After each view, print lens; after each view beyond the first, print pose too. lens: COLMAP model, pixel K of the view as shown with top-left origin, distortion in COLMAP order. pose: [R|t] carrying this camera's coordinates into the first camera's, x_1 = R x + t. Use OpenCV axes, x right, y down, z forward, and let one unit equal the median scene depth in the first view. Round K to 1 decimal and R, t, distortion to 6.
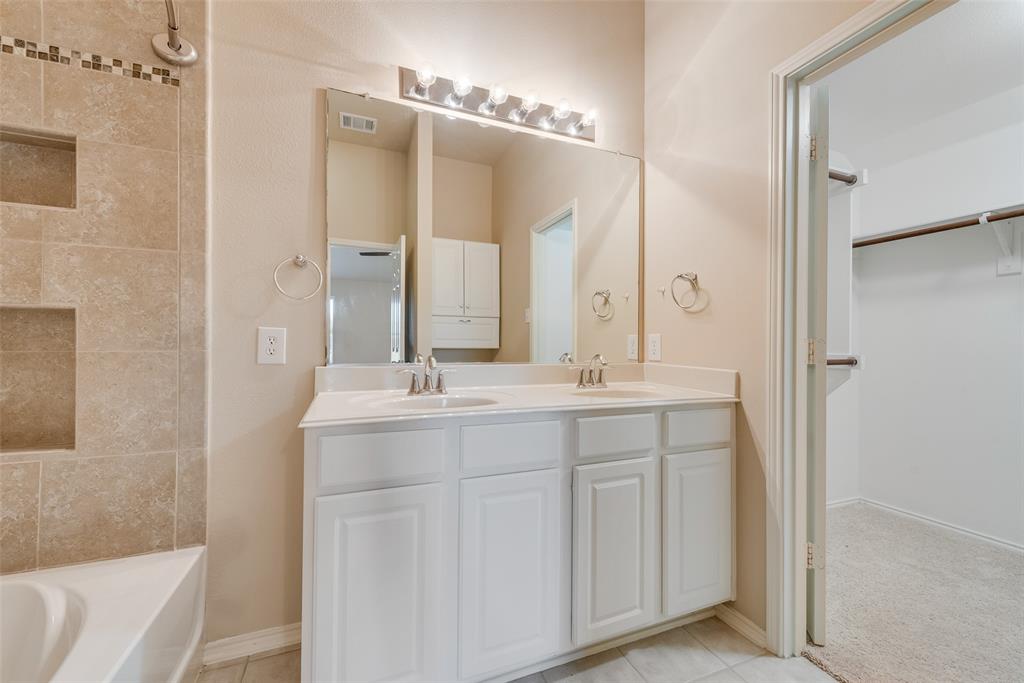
lens RADIAL K [[408.3, 0, 513.2], [0, 408.3, 344.7], [0, 0, 1]] dist [0.002281, -0.000267]
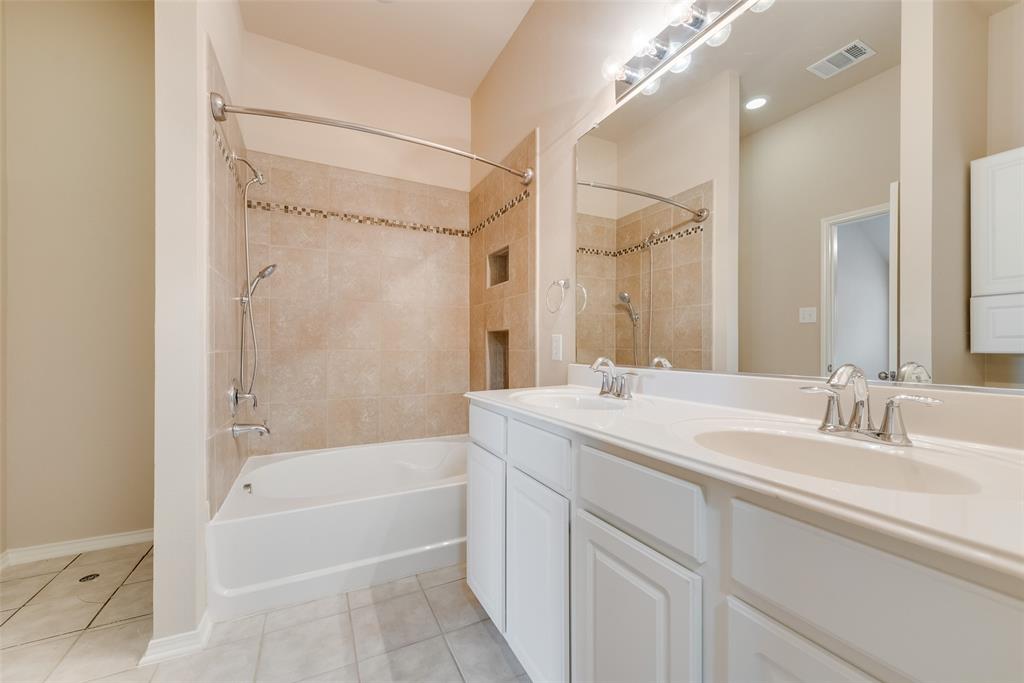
lens RADIAL K [[408.3, 0, 511.5], [0, 408.3, 346.3], [0, 0, 1]] dist [0.002281, -0.000267]
pose [[0.063661, -0.008321, -0.997937, 0.763199], [0.001925, 0.999964, -0.008215, 0.008673], [0.997970, -0.001398, 0.063675, 0.715199]]
